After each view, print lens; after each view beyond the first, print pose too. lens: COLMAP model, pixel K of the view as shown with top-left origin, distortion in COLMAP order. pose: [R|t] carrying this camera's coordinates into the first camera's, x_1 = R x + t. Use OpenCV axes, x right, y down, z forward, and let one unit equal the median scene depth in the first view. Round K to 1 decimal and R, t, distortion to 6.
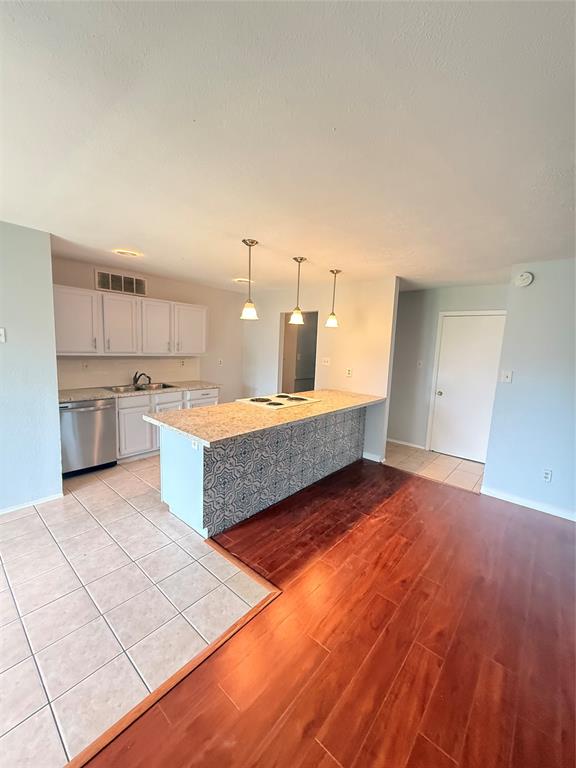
lens RADIAL K [[312.6, 0, 283.7], [0, 312.6, 380.4], [0, 0, 1]] dist [0.001283, 0.000857]
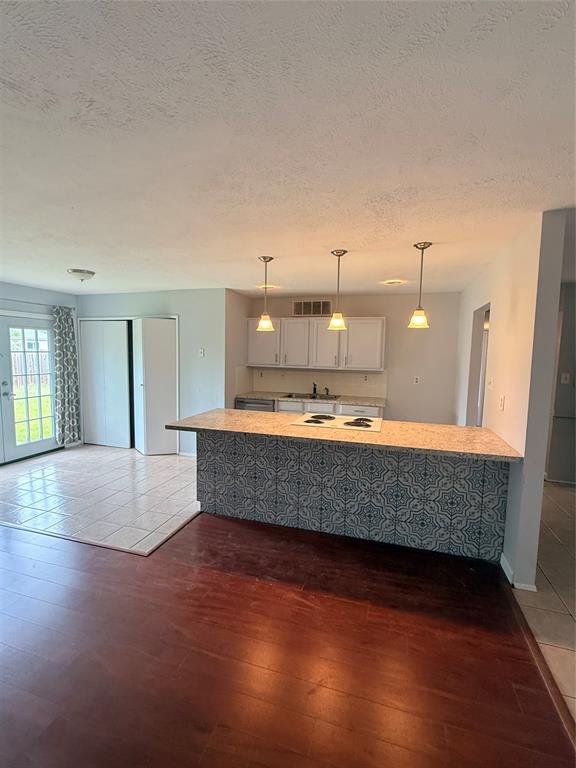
lens RADIAL K [[342.8, 0, 287.7], [0, 342.8, 379.7], [0, 0, 1]] dist [0.000372, 0.000339]
pose [[0.409554, 0.043271, -0.911259, 0.895849], [-0.108364, 0.994110, -0.001498, -0.036844], [0.905827, 0.099361, 0.411830, 0.567600]]
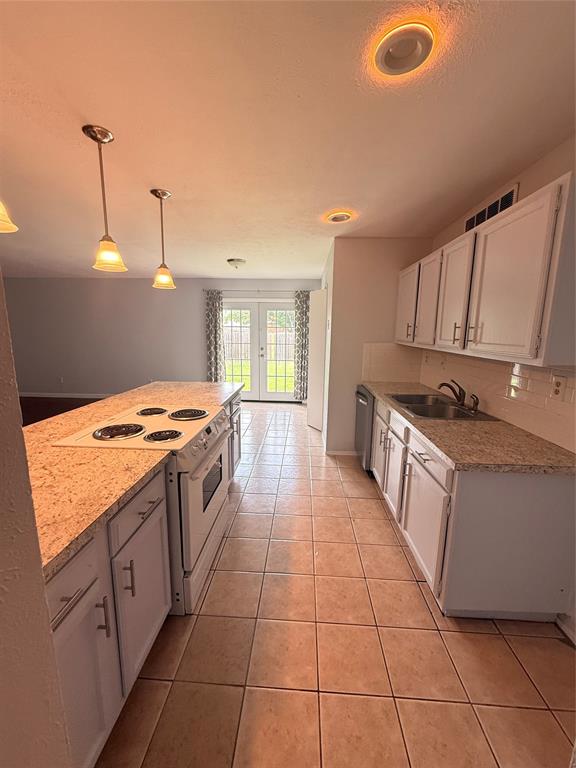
lens RADIAL K [[312.6, 0, 288.8], [0, 312.6, 383.3], [0, 0, 1]] dist [0.001283, 0.000857]
pose [[-0.775968, 0.058607, -0.628043, 0.215086], [-0.119984, 0.963781, 0.238181, -0.170586], [0.619255, 0.260176, -0.740831, 1.696677]]
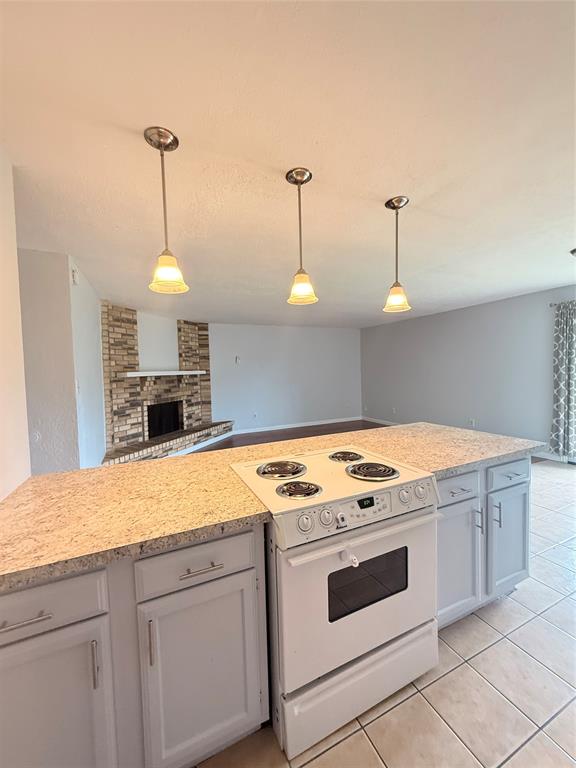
lens RADIAL K [[312.6, 0, 290.4], [0, 312.6, 380.5], [0, 0, 1]] dist [0.001283, 0.000857]
pose [[-0.920885, -0.029389, 0.388726, -0.150559], [0.039995, 0.984770, 0.169200, -0.149345], [-0.387778, 0.171361, -0.905684, 1.540827]]
